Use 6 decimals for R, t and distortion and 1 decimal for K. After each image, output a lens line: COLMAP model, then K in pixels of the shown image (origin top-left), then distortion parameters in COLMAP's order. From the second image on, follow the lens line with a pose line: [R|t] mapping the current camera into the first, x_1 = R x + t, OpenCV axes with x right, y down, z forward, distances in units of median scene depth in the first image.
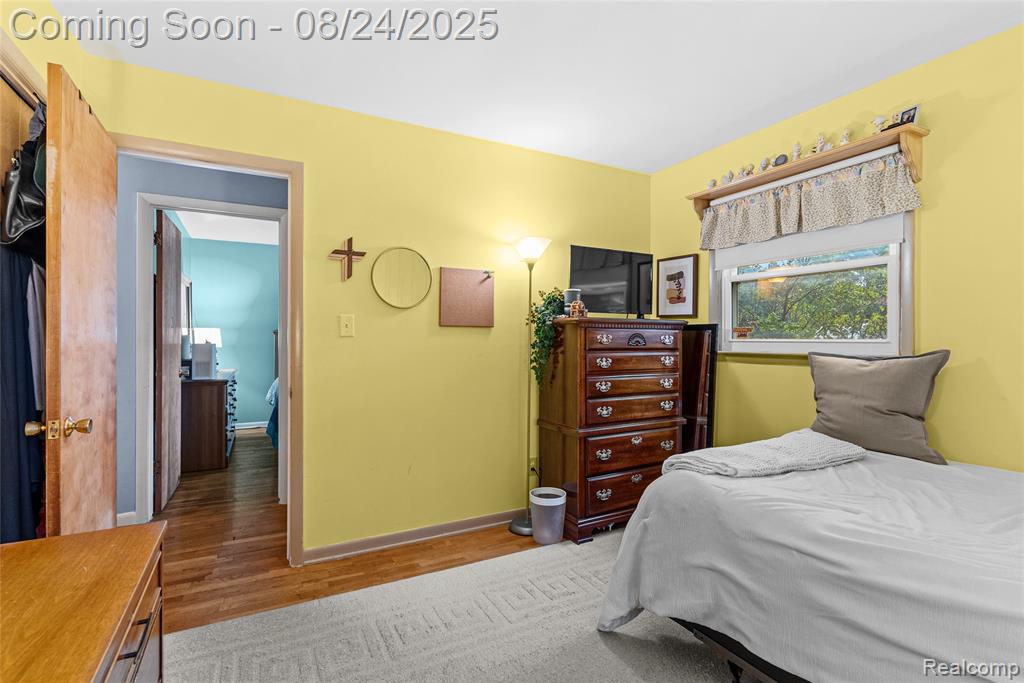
lens RADIAL K [[489.4, 0, 507.4], [0, 489.4, 340.2], [0, 0, 1]] dist [-0.000169, -0.000249]
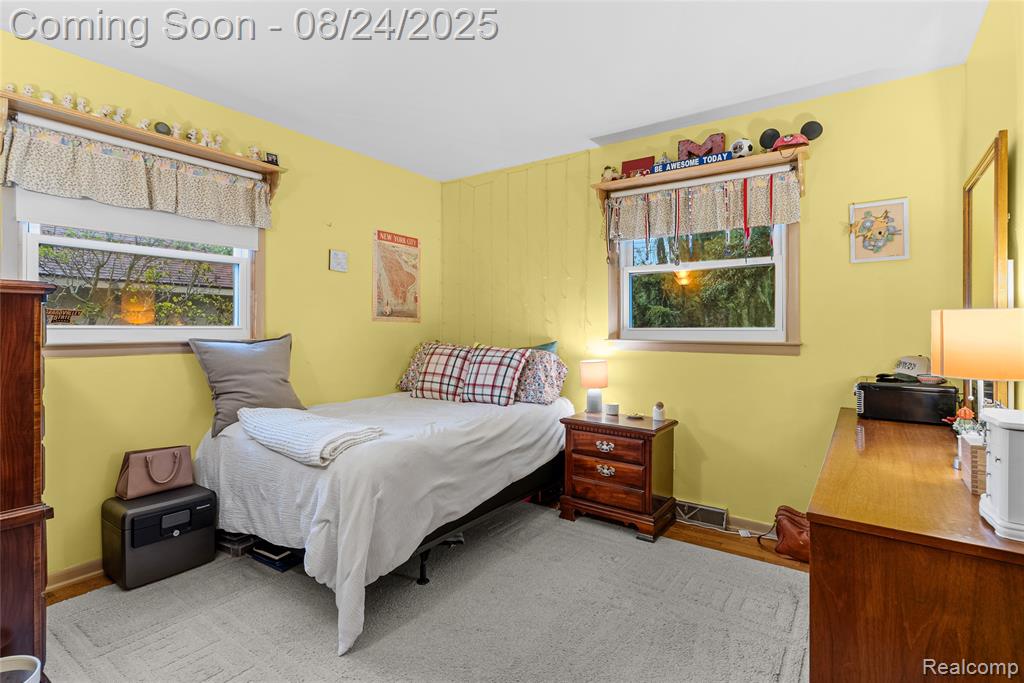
lens RADIAL K [[488.3, 0, 509.6], [0, 488.3, 330.8], [0, 0, 1]] dist [-0.001286, -0.000135]
pose [[-0.448574, -0.007004, 0.893718, -0.772195], [0.000197, 0.999968, 0.007936, 0.000728], [-0.893746, 0.003736, -0.448559, 1.190383]]
